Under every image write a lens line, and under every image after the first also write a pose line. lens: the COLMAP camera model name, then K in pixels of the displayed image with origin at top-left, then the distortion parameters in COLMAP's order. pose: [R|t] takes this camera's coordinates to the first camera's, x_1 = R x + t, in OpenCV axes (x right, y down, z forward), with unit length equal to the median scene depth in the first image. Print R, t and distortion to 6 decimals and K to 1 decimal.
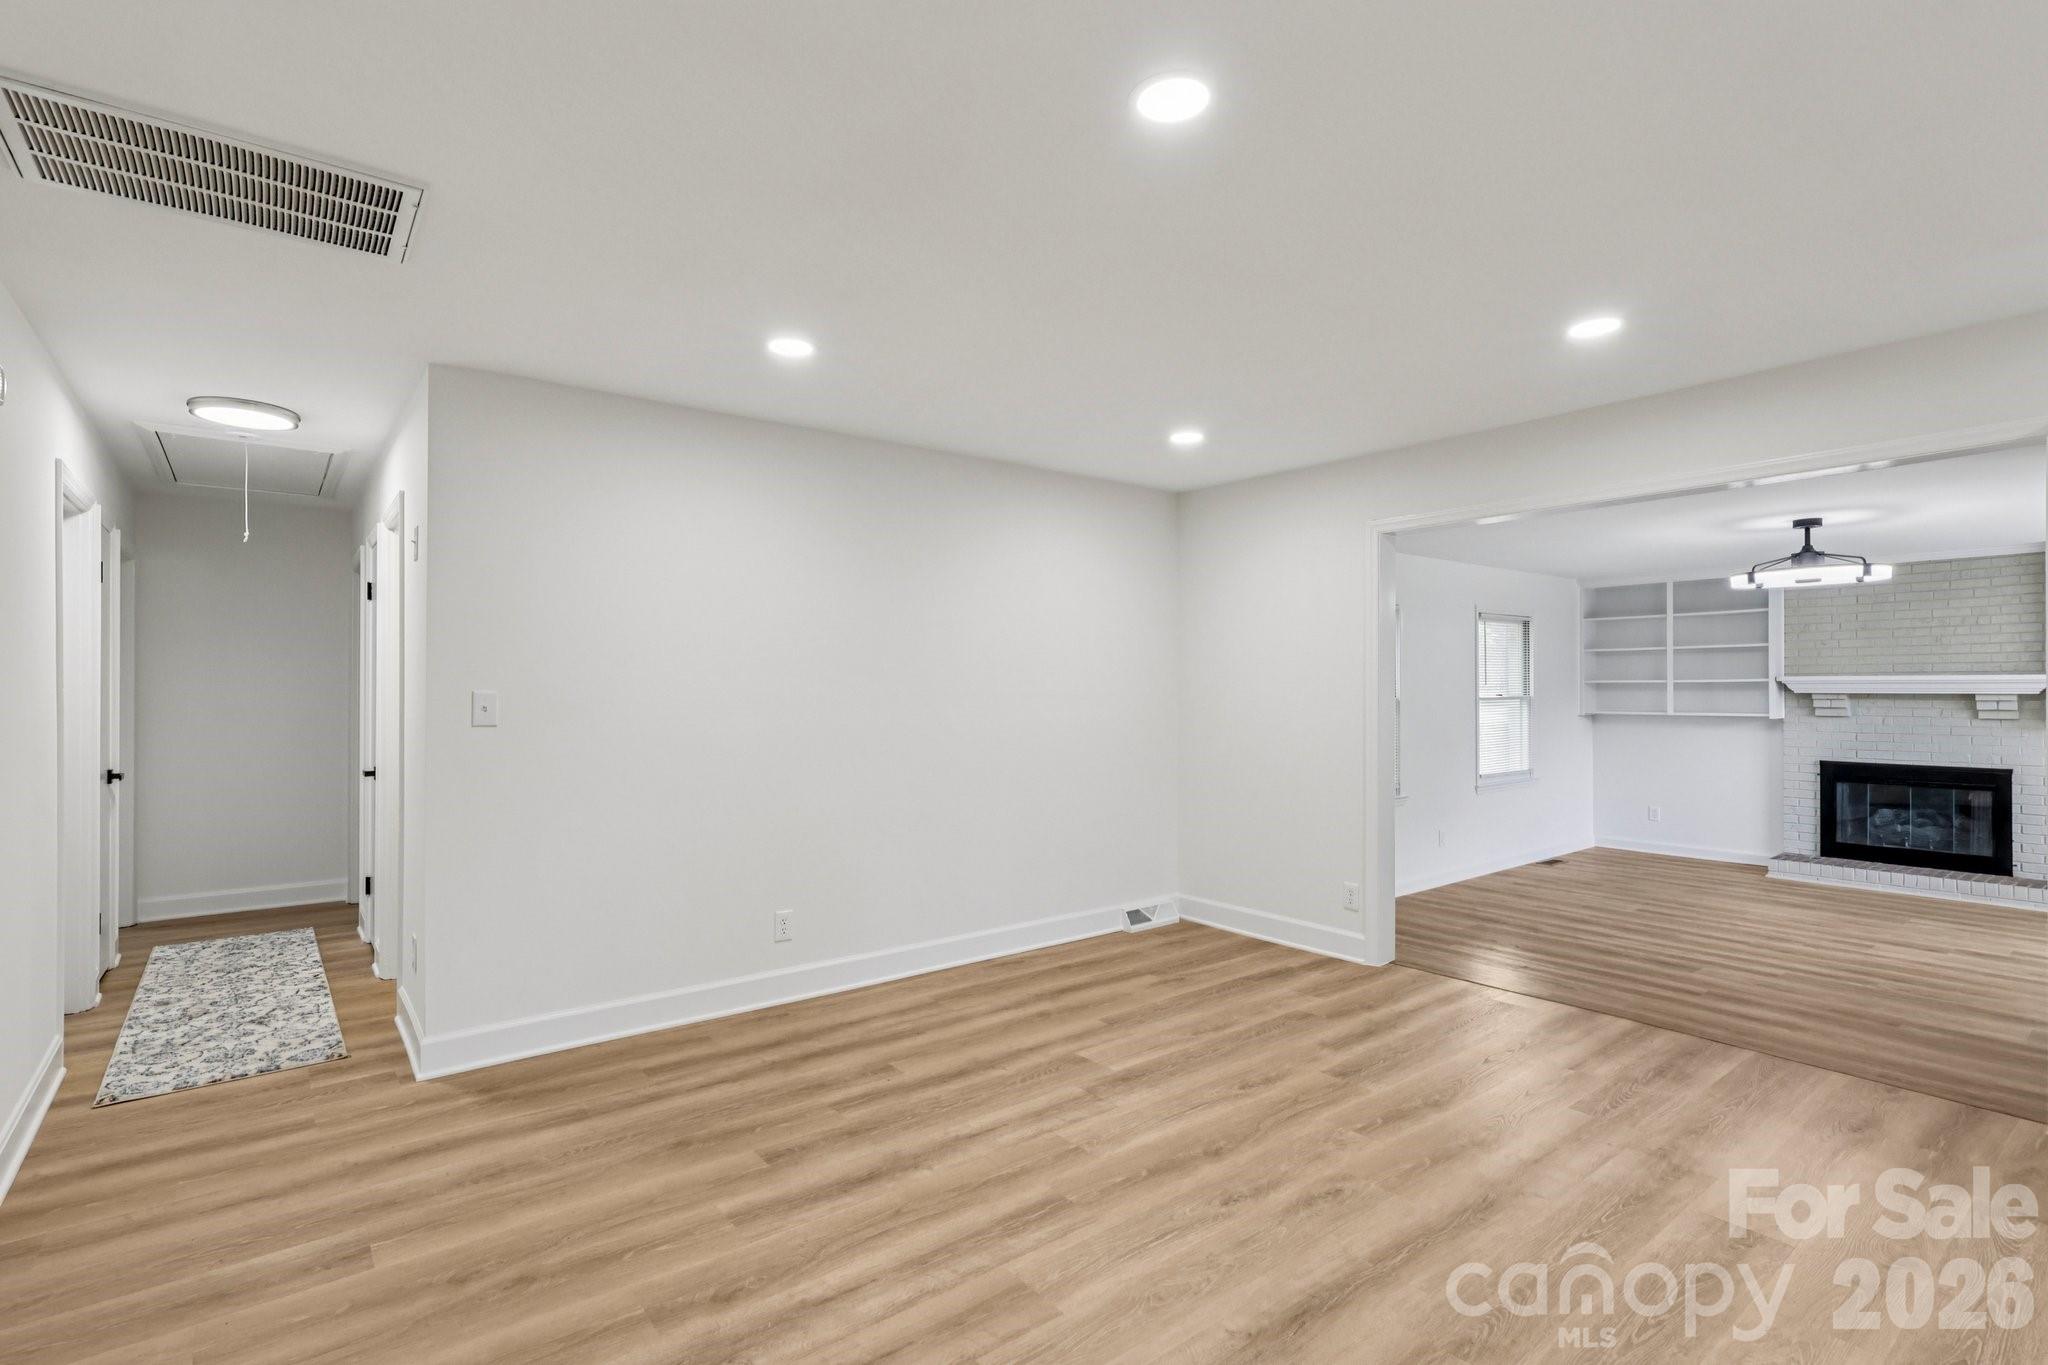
lens RADIAL K [[971.0, 0, 1024.2], [0, 971.0, 686.1], [0, 0, 1]] dist [-0.000498, 0.000204]
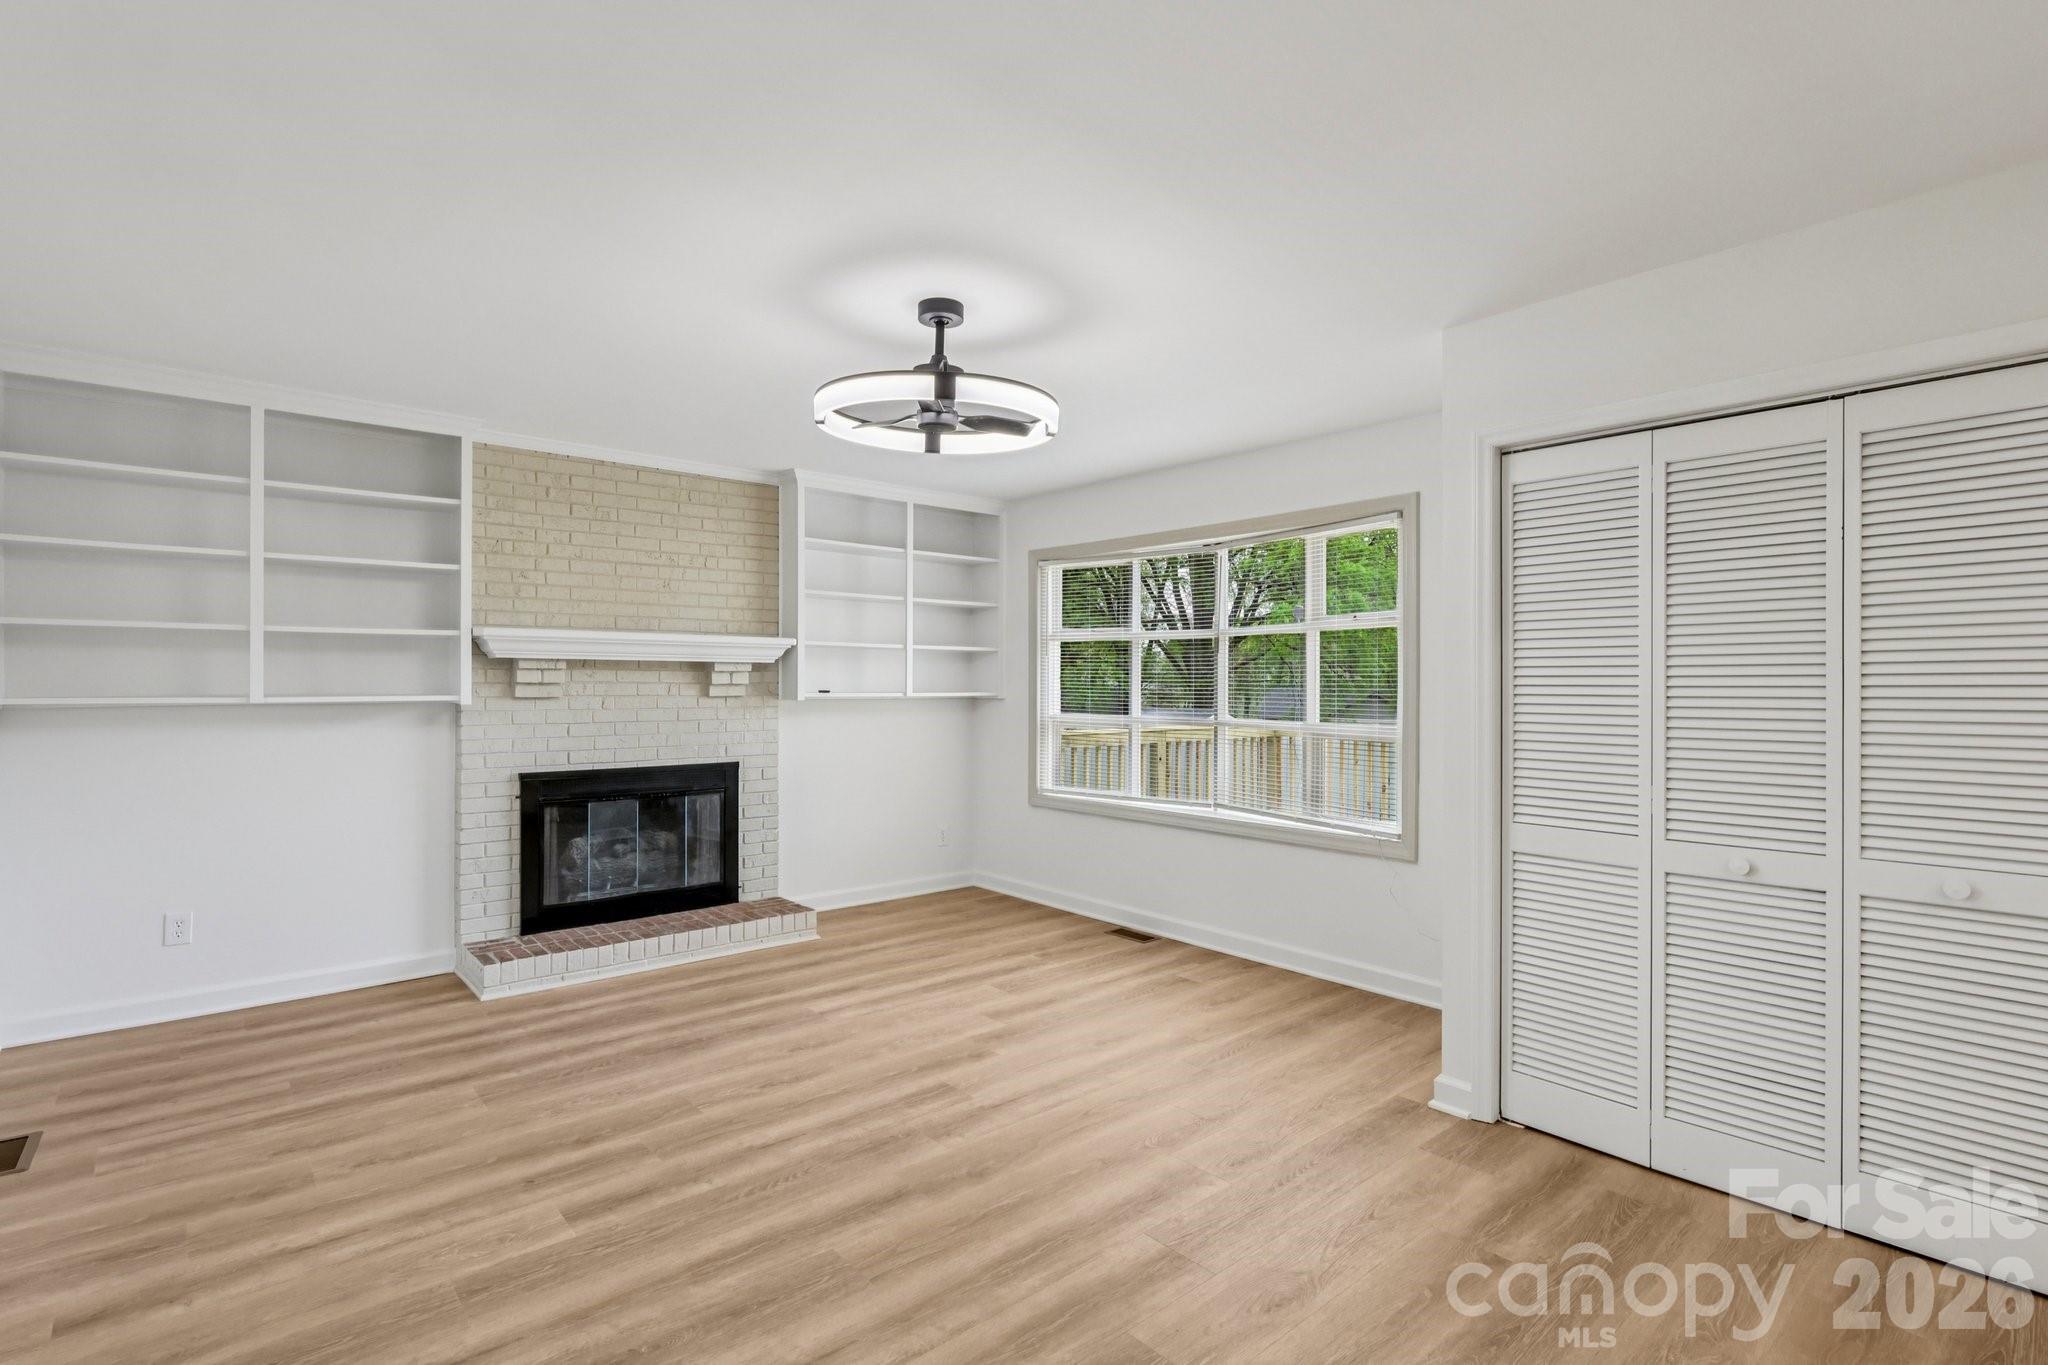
lens RADIAL K [[981.1, 0, 1025.1], [0, 981.1, 681.7], [0, 0, 1]] dist [-0.001337, 0.000149]
pose [[-0.046996, 0.002398, 0.998892, 0.284399], [-0.004979, 0.999984, -0.002635, 0.028598], [-0.998883, -0.005098, -0.046983, 0.973988]]
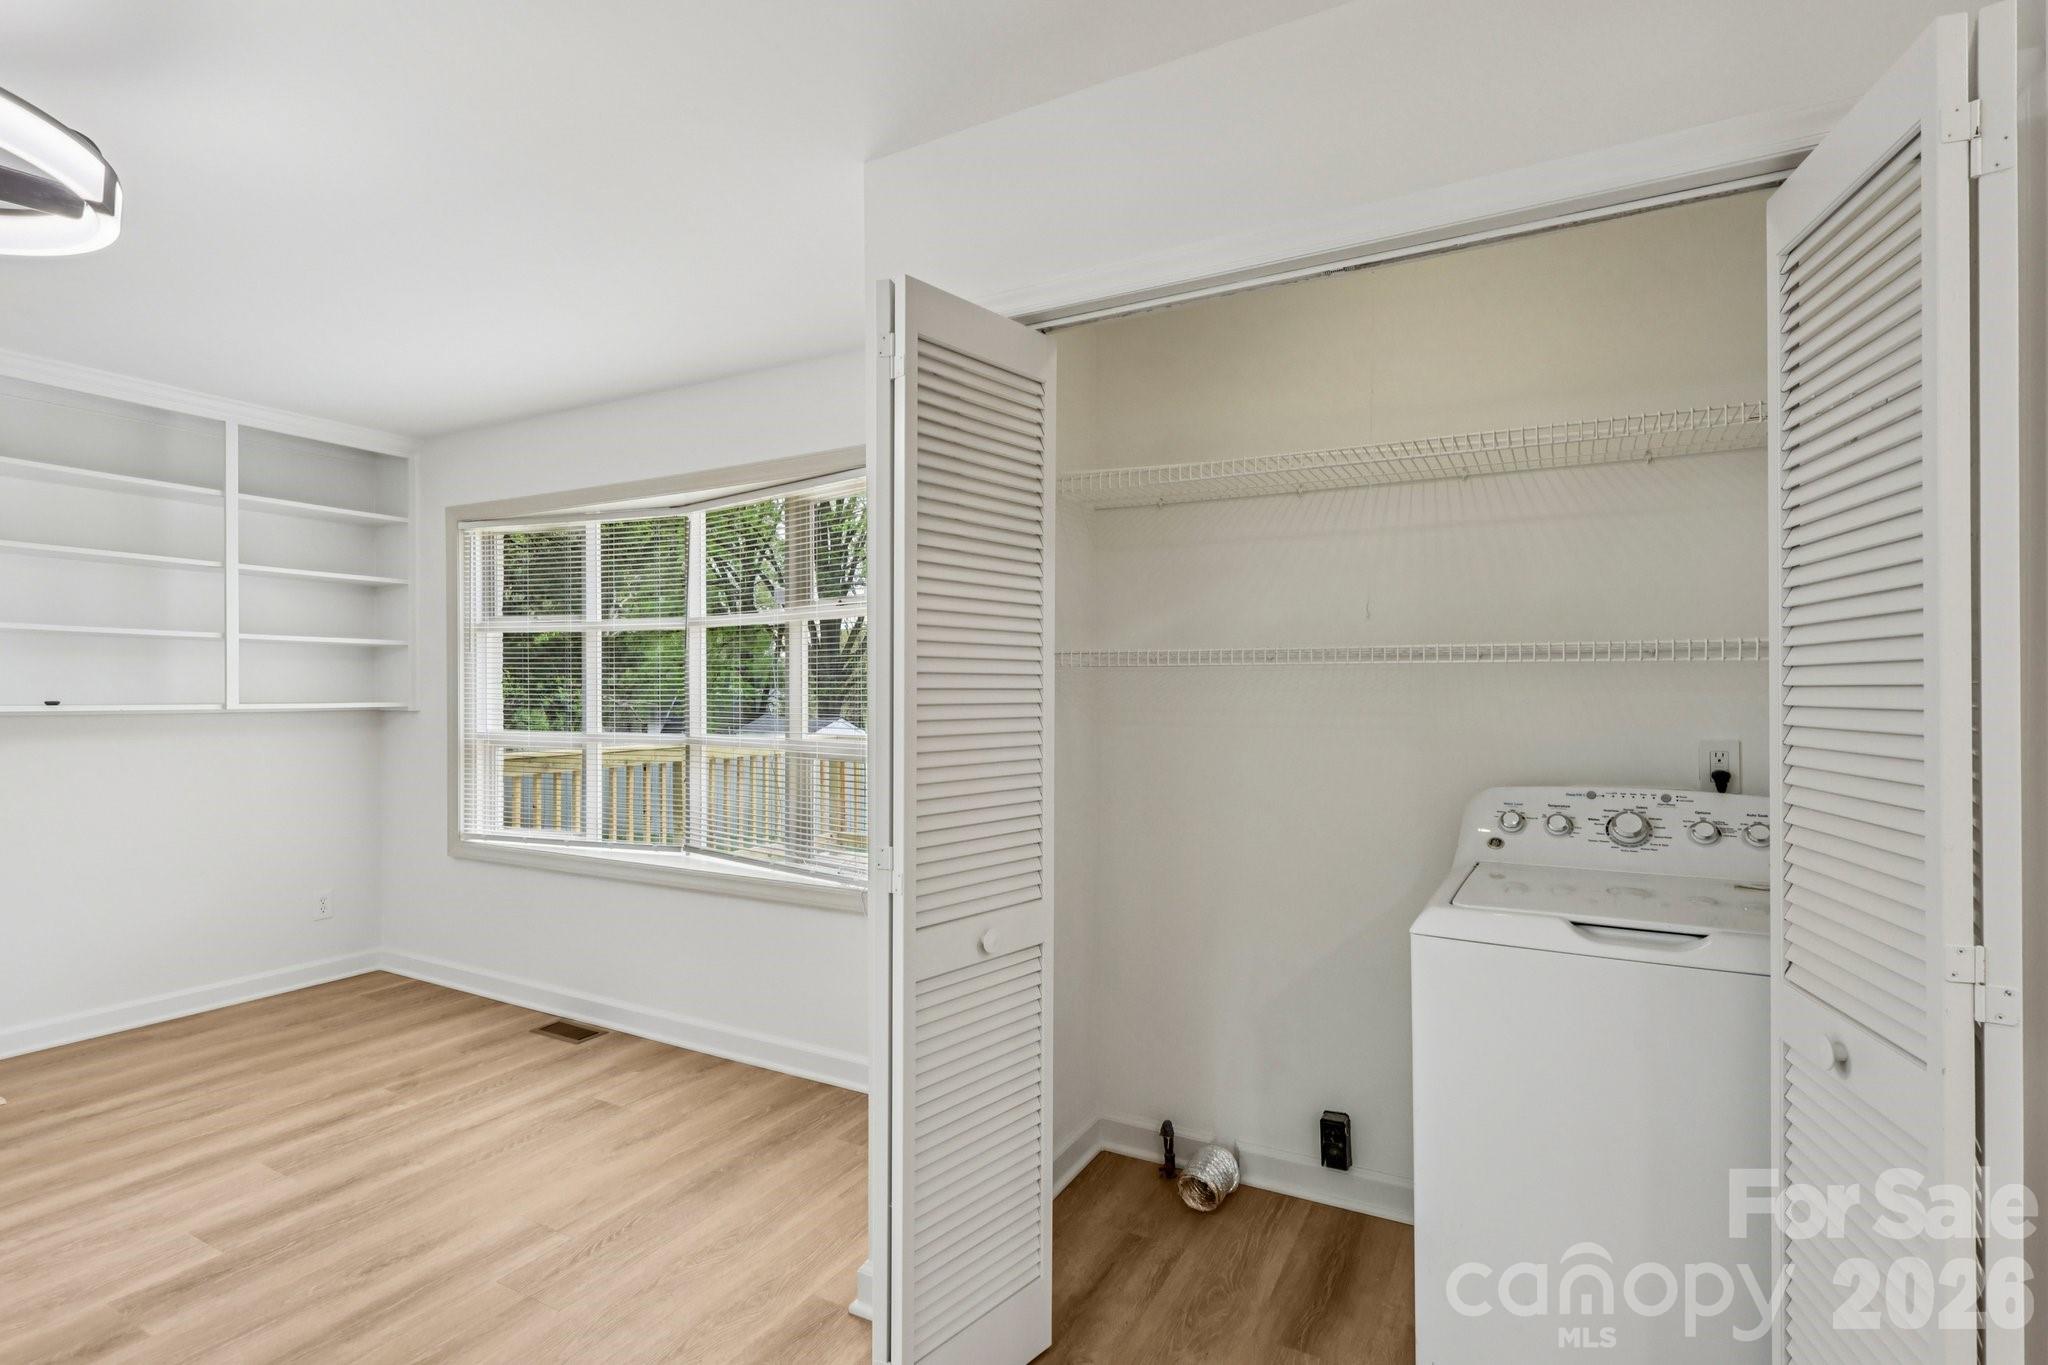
lens RADIAL K [[976.1, 0, 1024.9], [0, 976.1, 693.6], [0, 0, 1]] dist [-0.002390, -0.000256]
pose [[-0.392640, -0.001907, 0.919690, 0.458783], [0.000028, 0.999998, 0.002085, 0.029280], [-0.919692, 0.000844, -0.392639, 0.803995]]
